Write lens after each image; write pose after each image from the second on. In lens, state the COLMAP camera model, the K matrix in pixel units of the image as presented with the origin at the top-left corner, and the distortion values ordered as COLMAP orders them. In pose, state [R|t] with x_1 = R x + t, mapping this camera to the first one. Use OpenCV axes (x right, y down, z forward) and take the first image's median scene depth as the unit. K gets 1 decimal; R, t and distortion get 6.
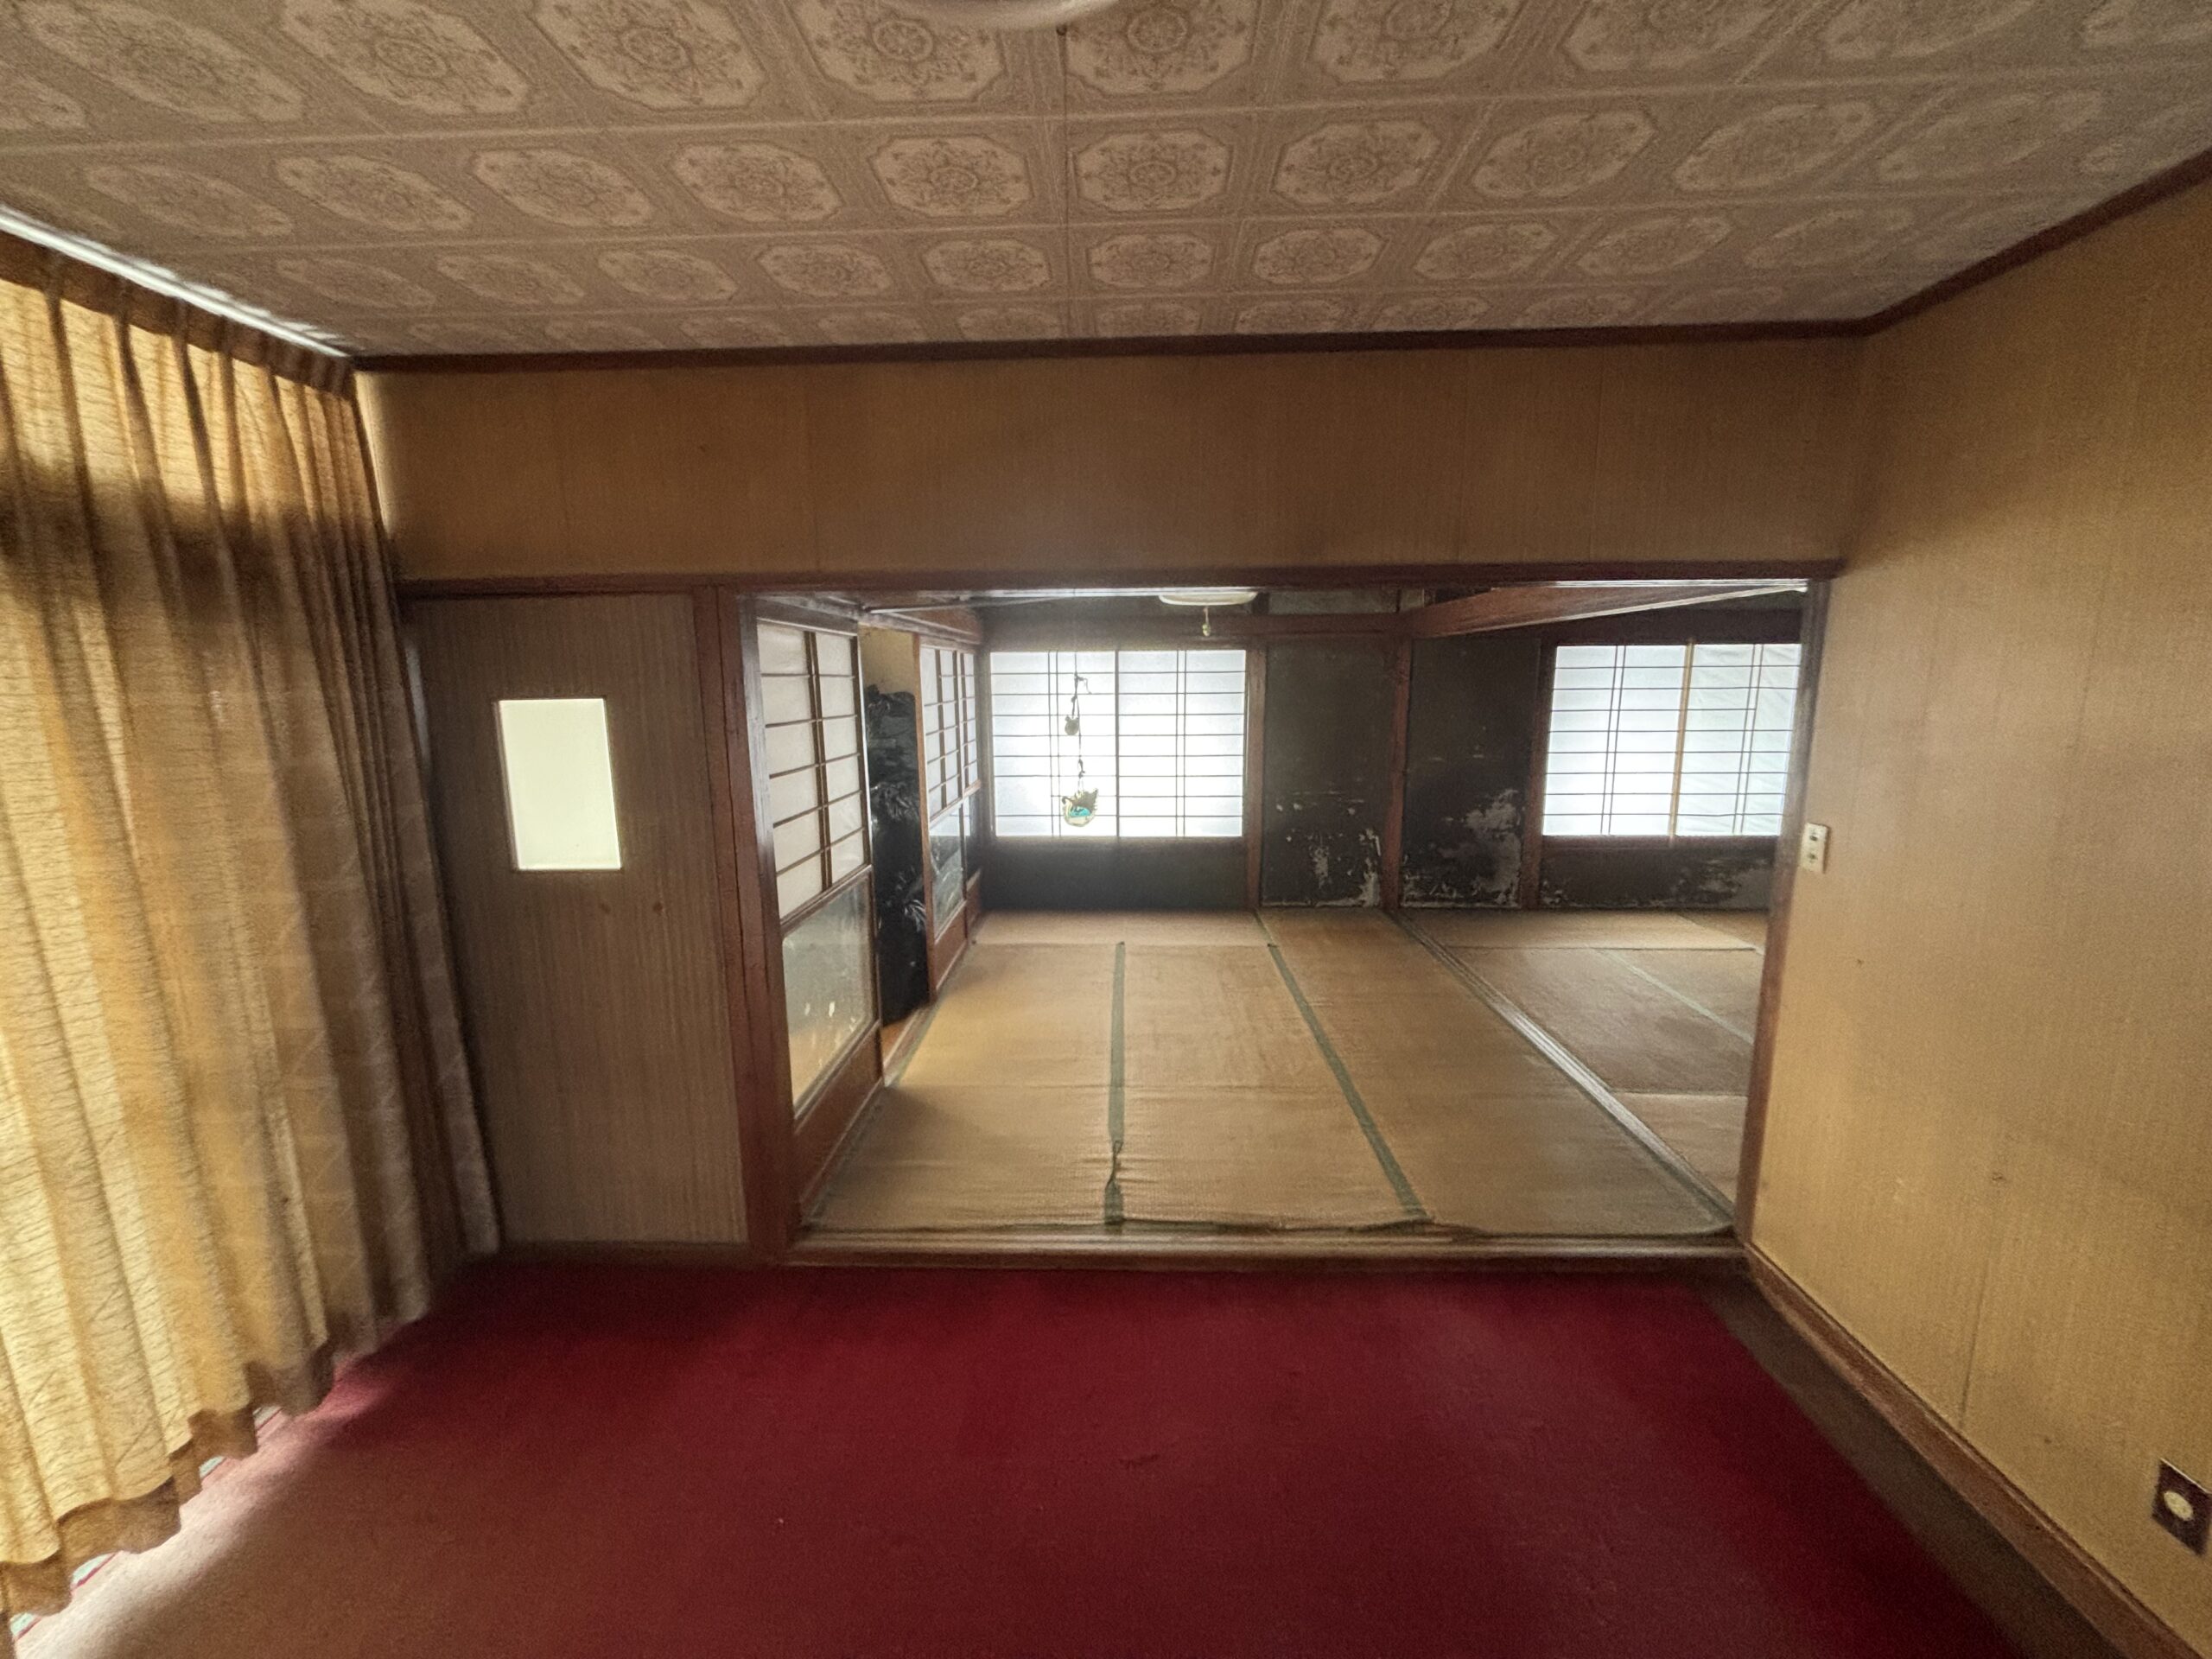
lens RADIAL K [[885.6, 0, 1100.0], [0, 885.6, 836.3], [0, 0, 1]] dist [0.000169, -0.000496]
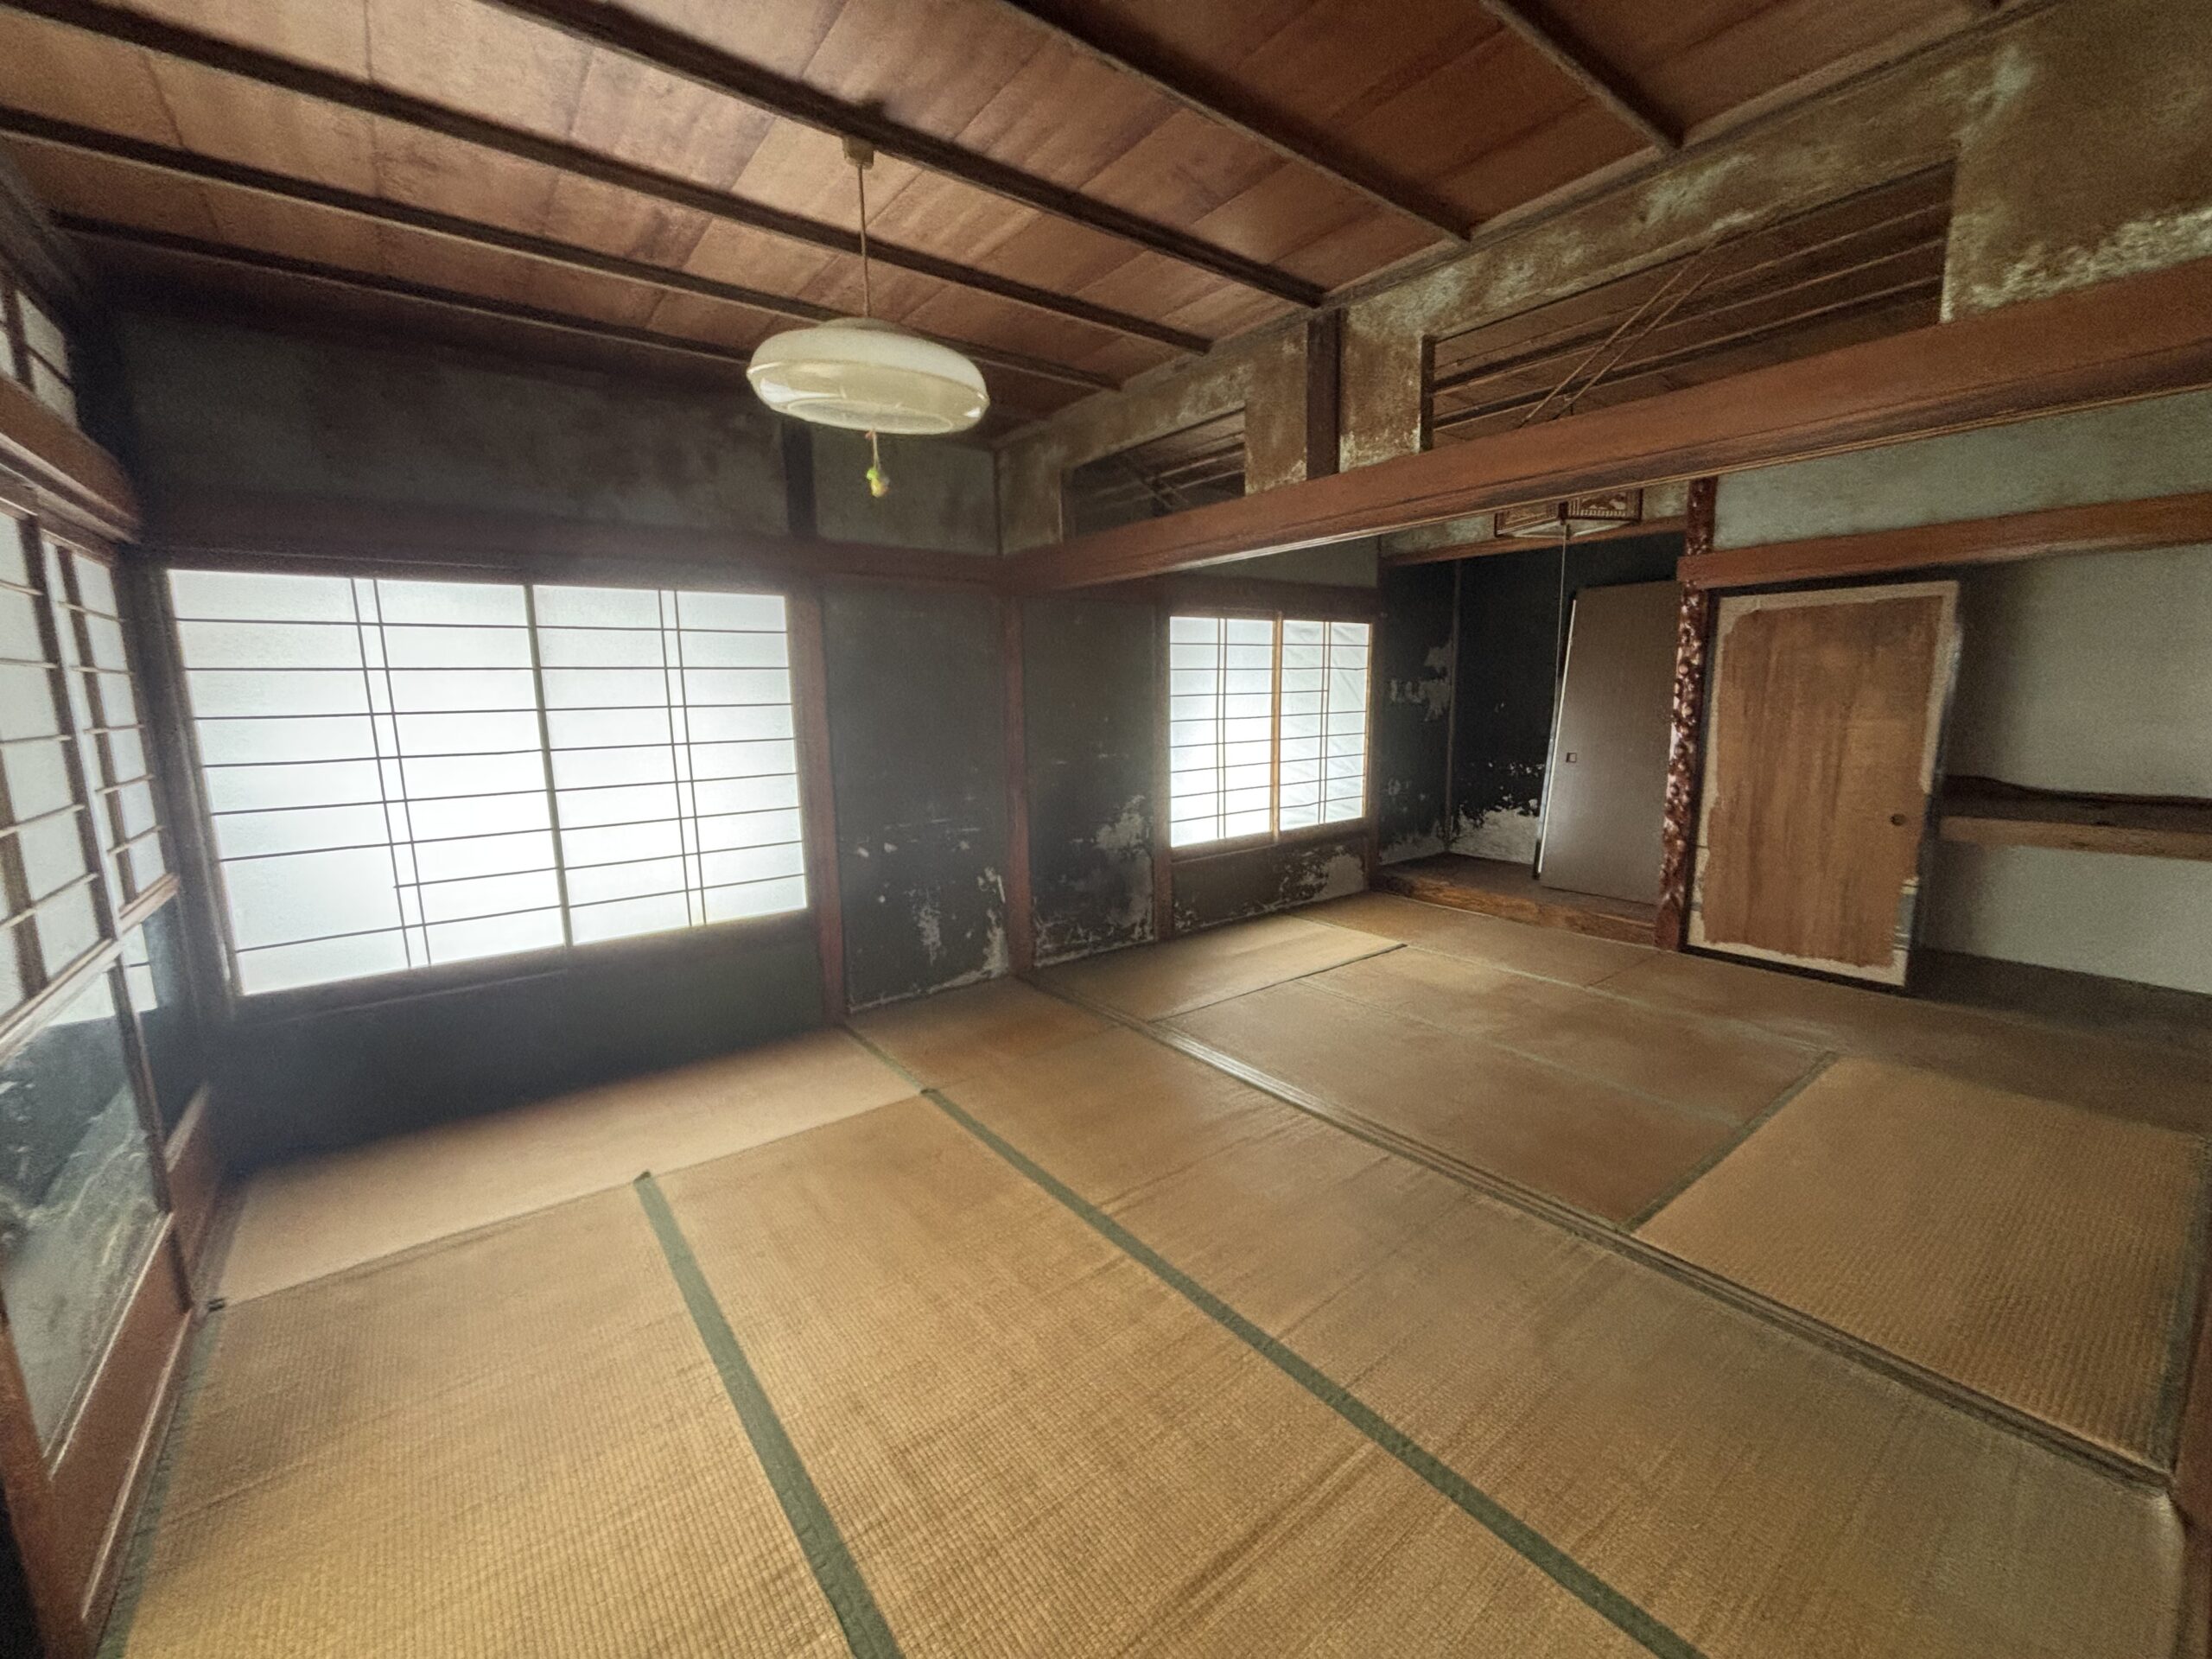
lens RADIAL K [[885.6, 0, 1106.1], [0, 885.6, 828.0], [0, 0, 1]] dist [0.000169, -0.000496]
pose [[0.764498, -0.103191, 0.636314, -0.063763], [0.117373, 0.992887, 0.019998, -0.042532], [-0.633851, 0.059397, 0.771171, 0.409108]]
